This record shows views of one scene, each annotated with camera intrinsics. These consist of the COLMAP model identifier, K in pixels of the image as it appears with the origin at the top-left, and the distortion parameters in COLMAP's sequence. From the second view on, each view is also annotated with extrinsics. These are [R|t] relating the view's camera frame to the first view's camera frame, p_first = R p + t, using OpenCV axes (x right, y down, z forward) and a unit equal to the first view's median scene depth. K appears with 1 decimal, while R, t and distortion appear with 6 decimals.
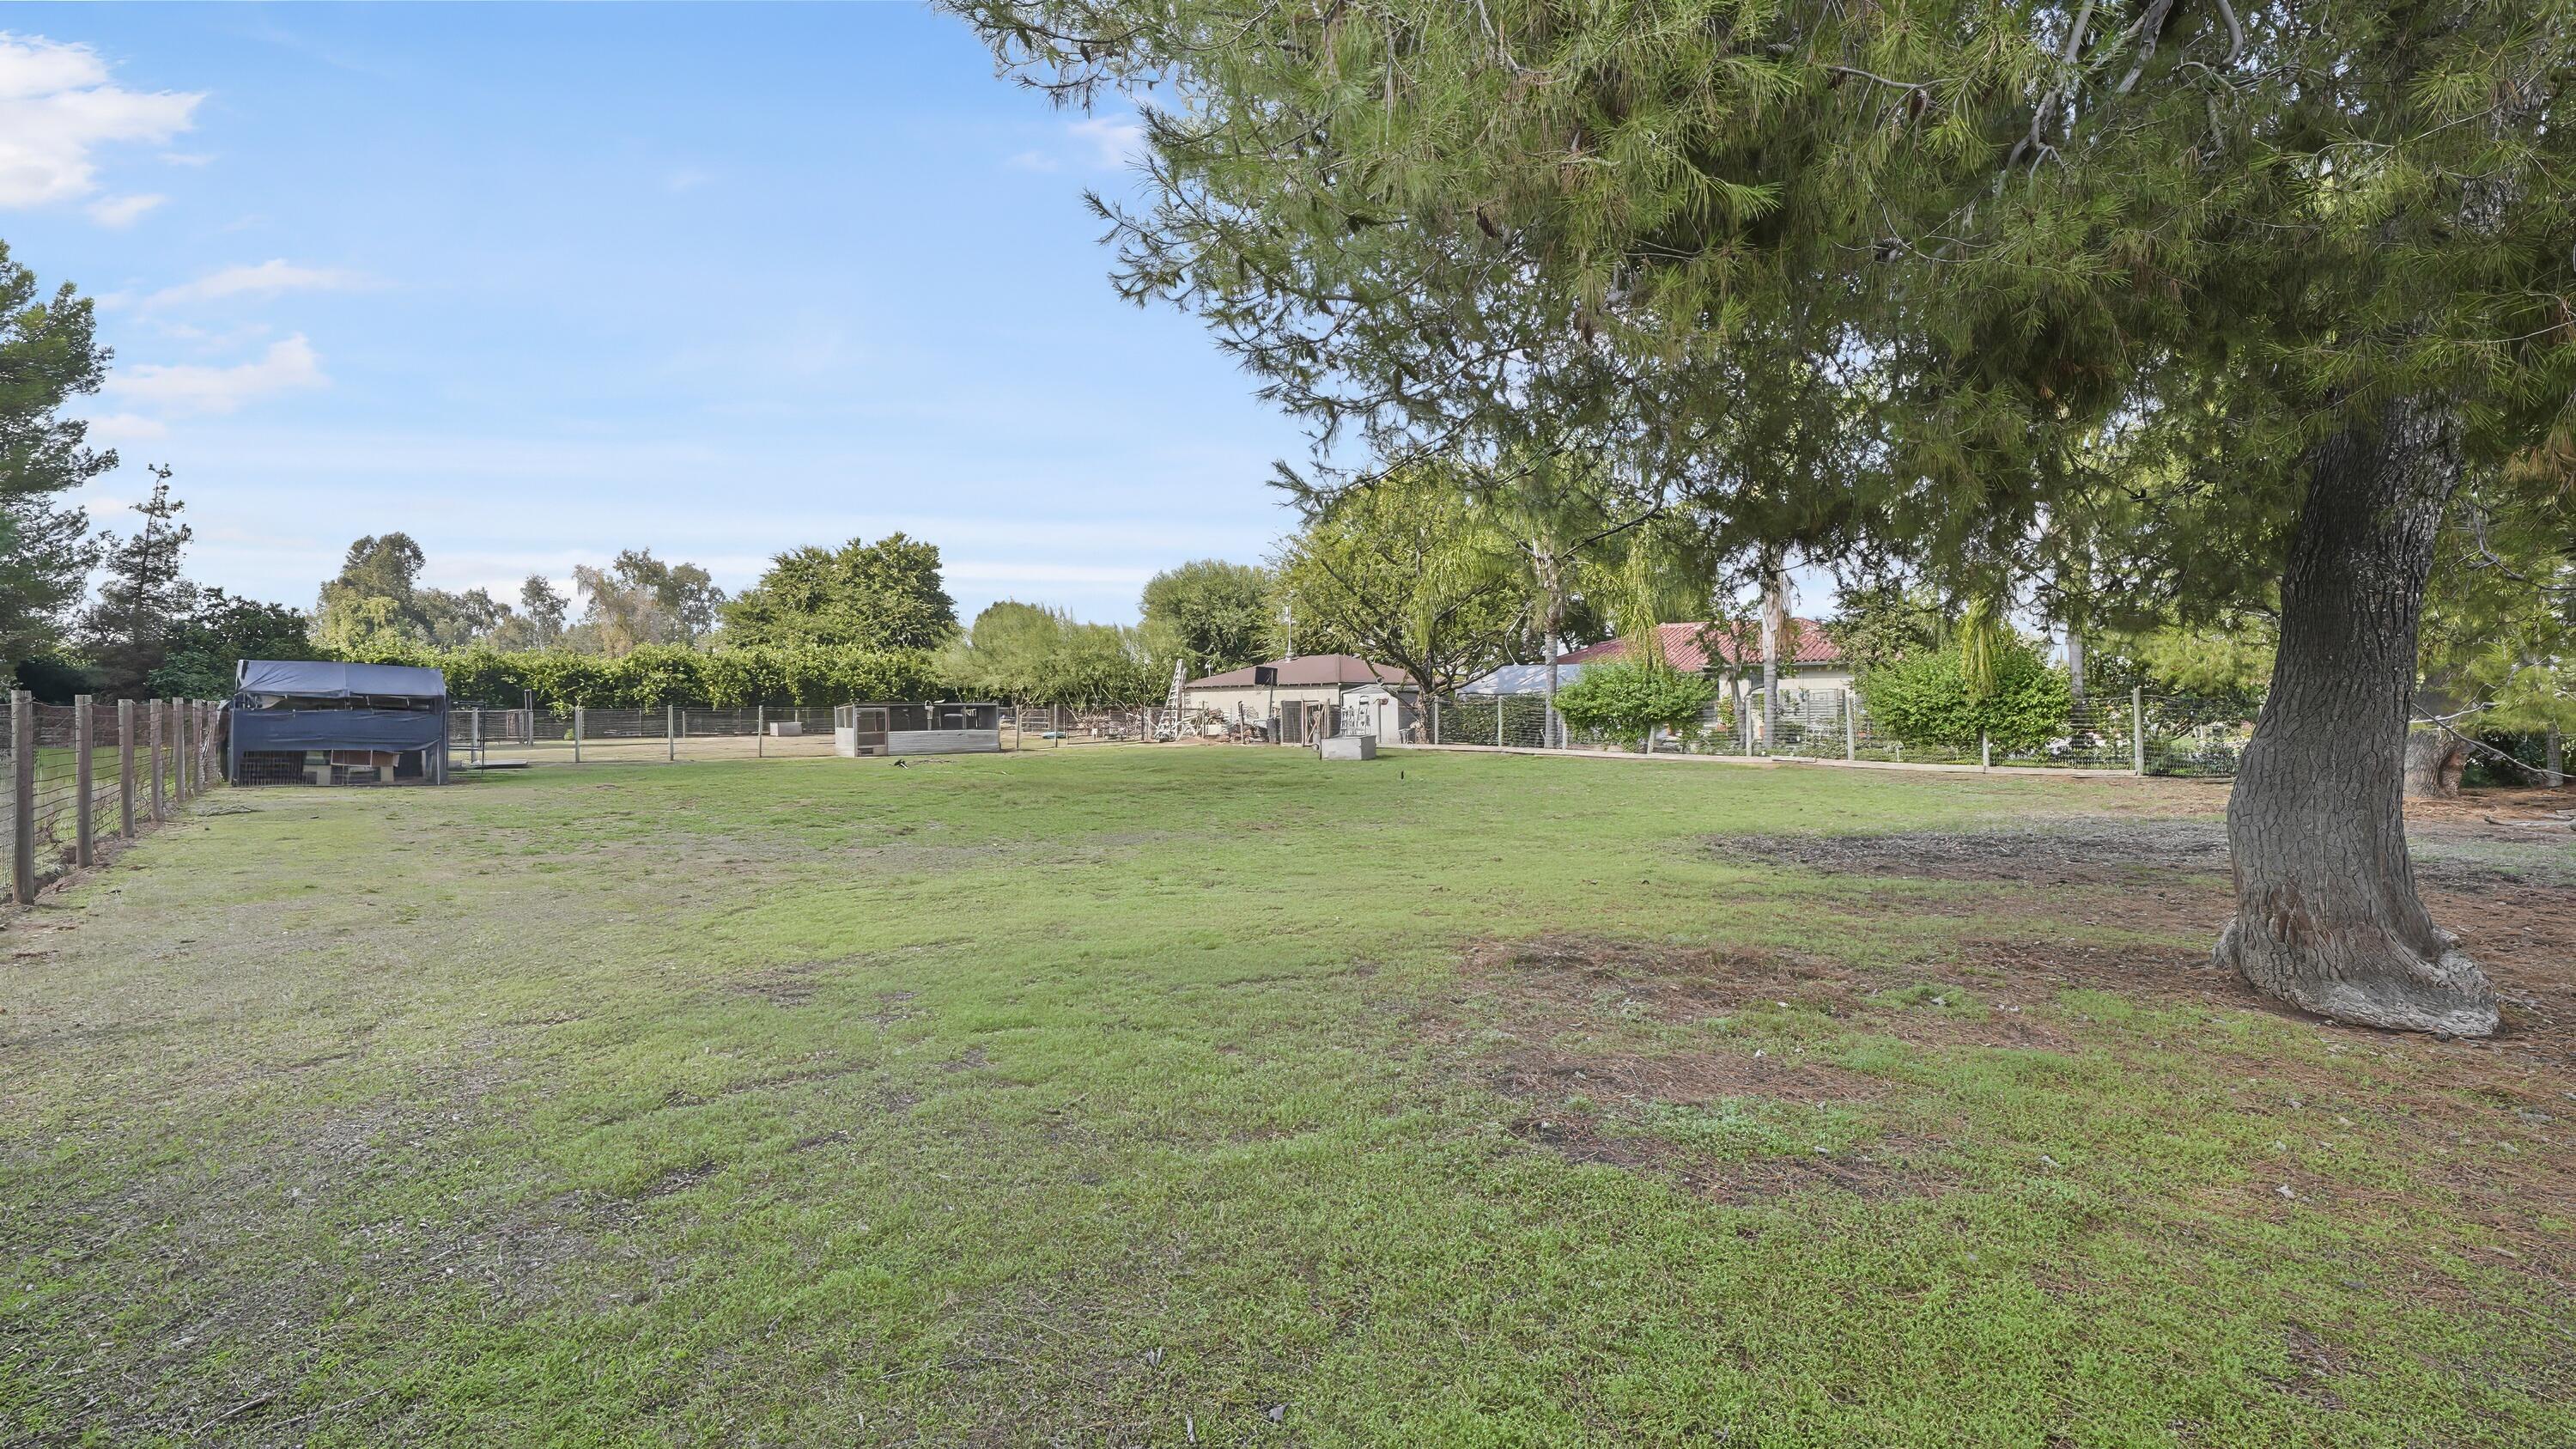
lens RADIAL K [[1118.2, 0, 1271.5], [0, 1118.2, 731.8], [0, 0, 1]] dist [0.000261, 0.000083]
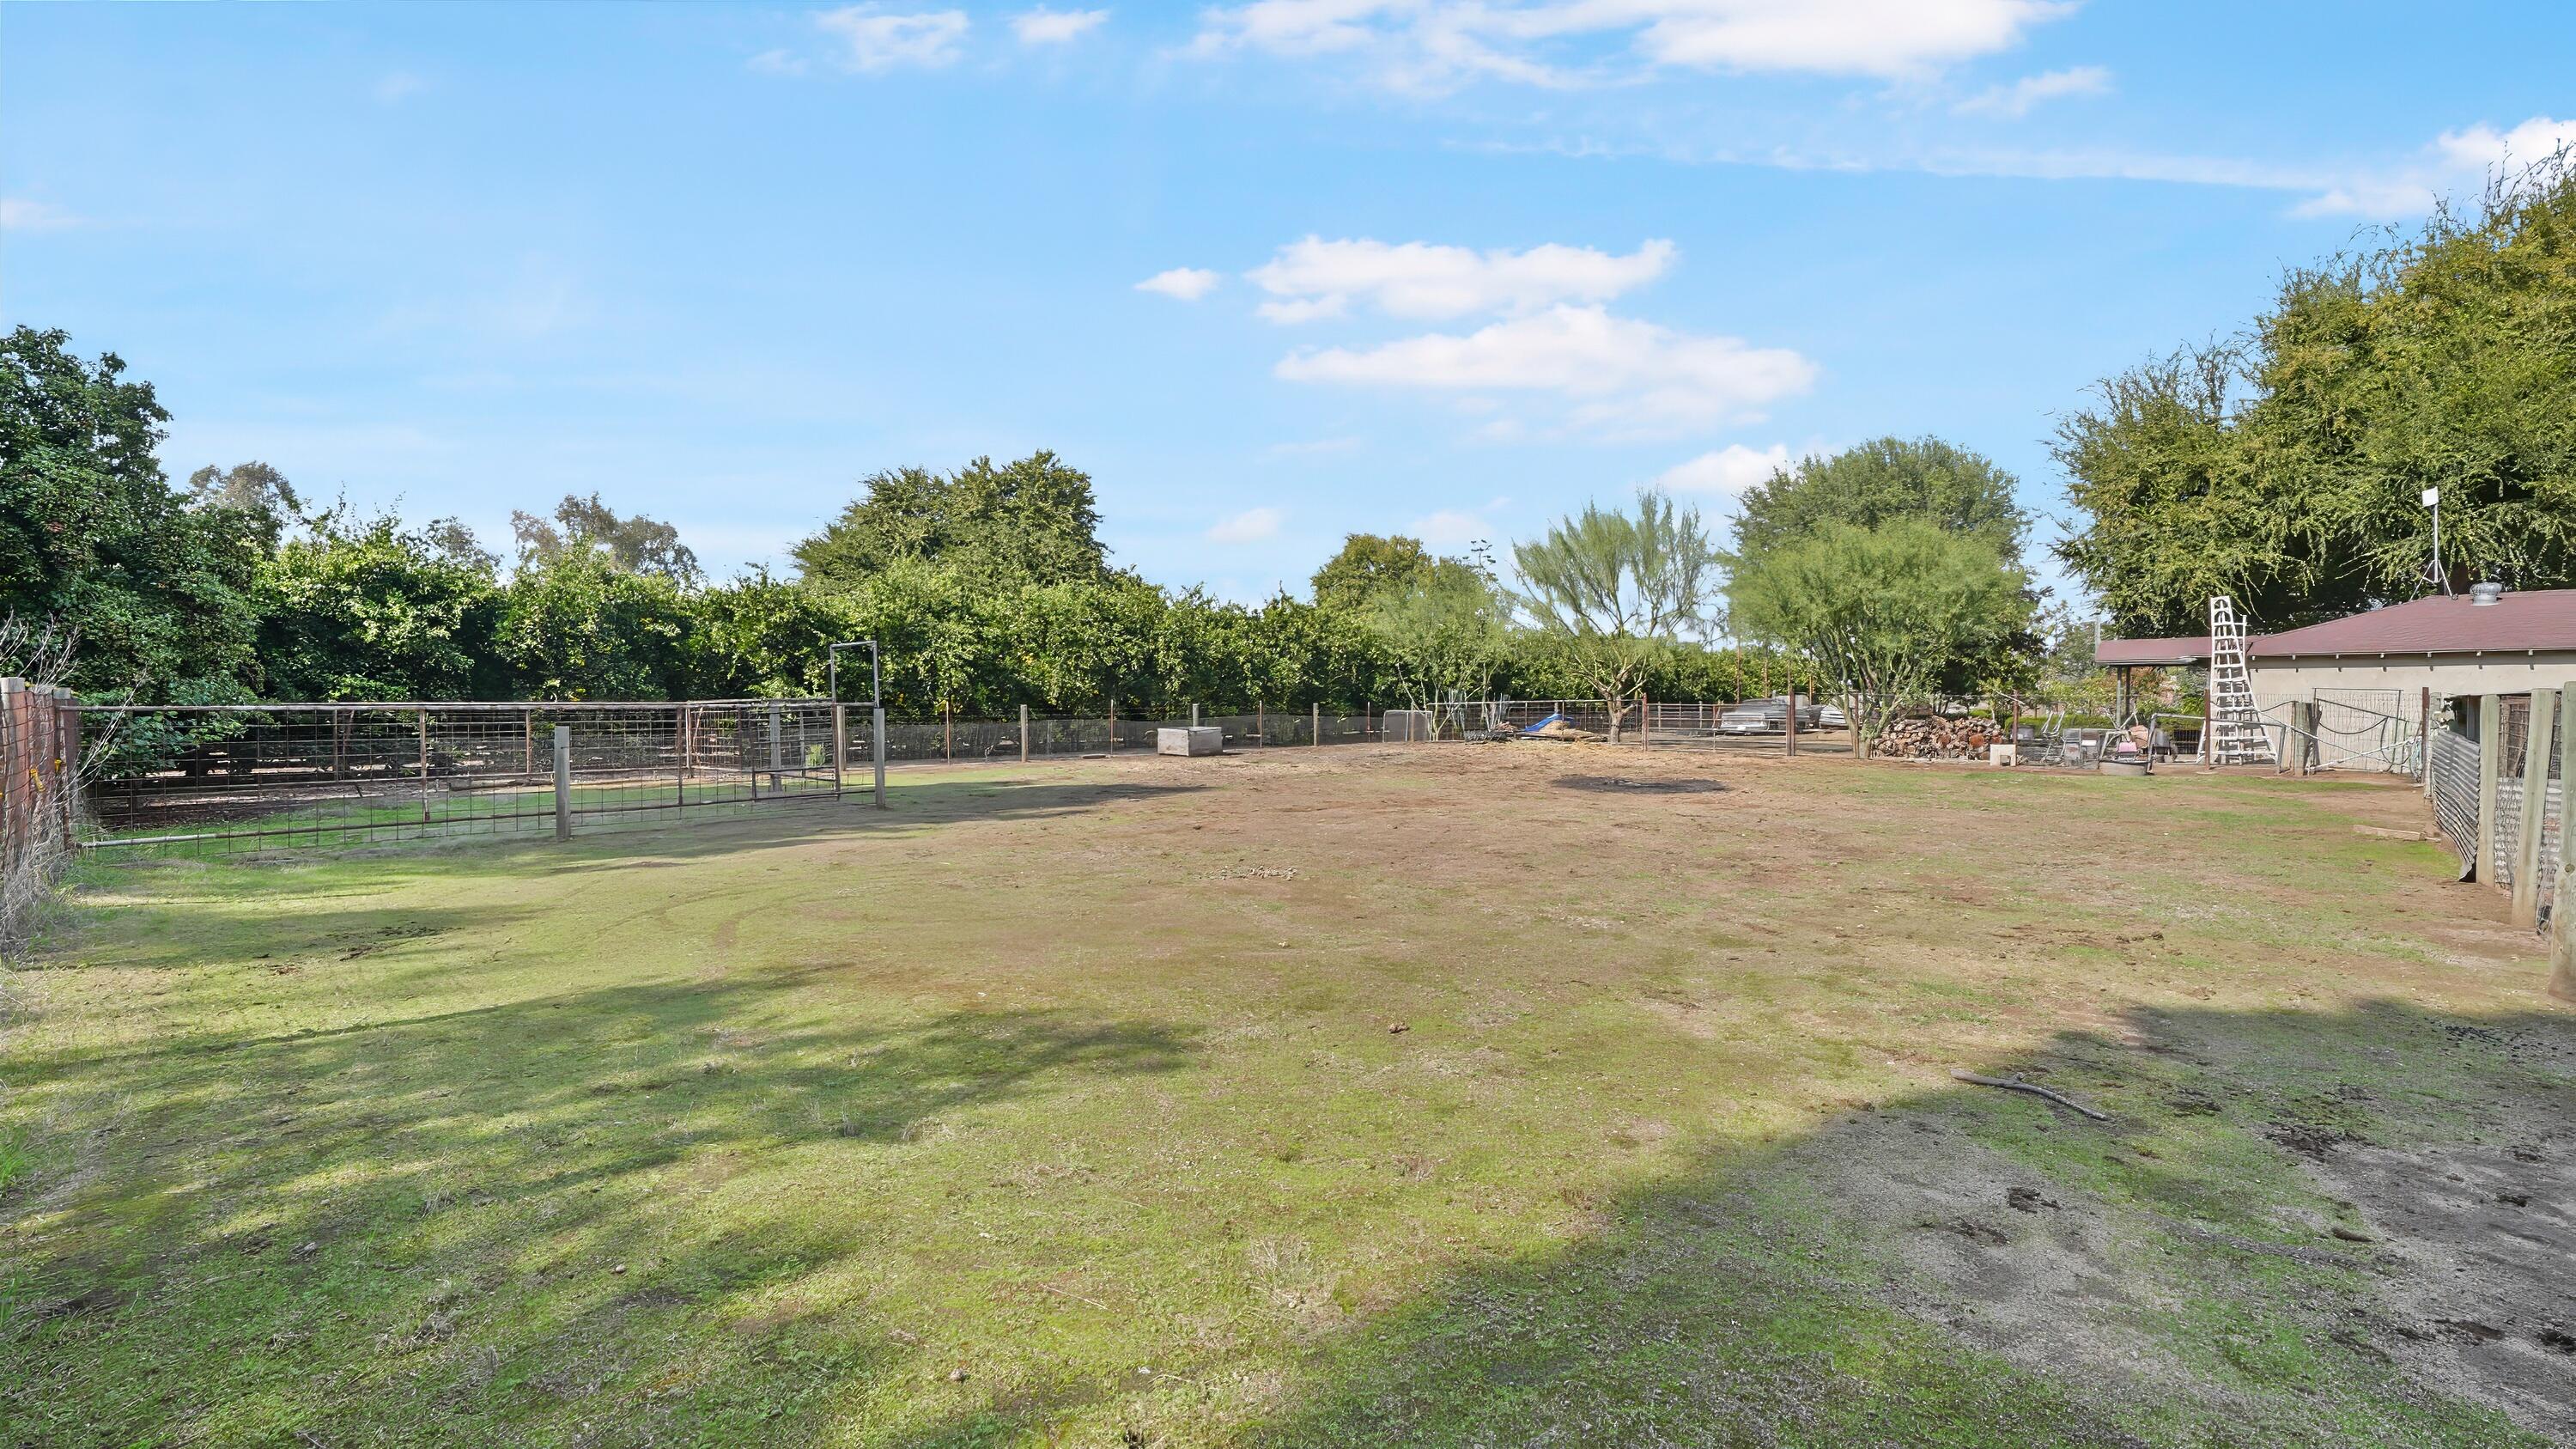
lens RADIAL K [[1118.2, 0, 1302.0], [0, 1118.2, 721.3], [0, 0, 1]] dist [0.000261, 0.000083]
pose [[0.994835, 0.002551, 0.101470, -0.239792], [-0.002475, 0.999997, -0.000874, -0.005864], [-0.101472, 0.000618, 0.994838, 0.273379]]
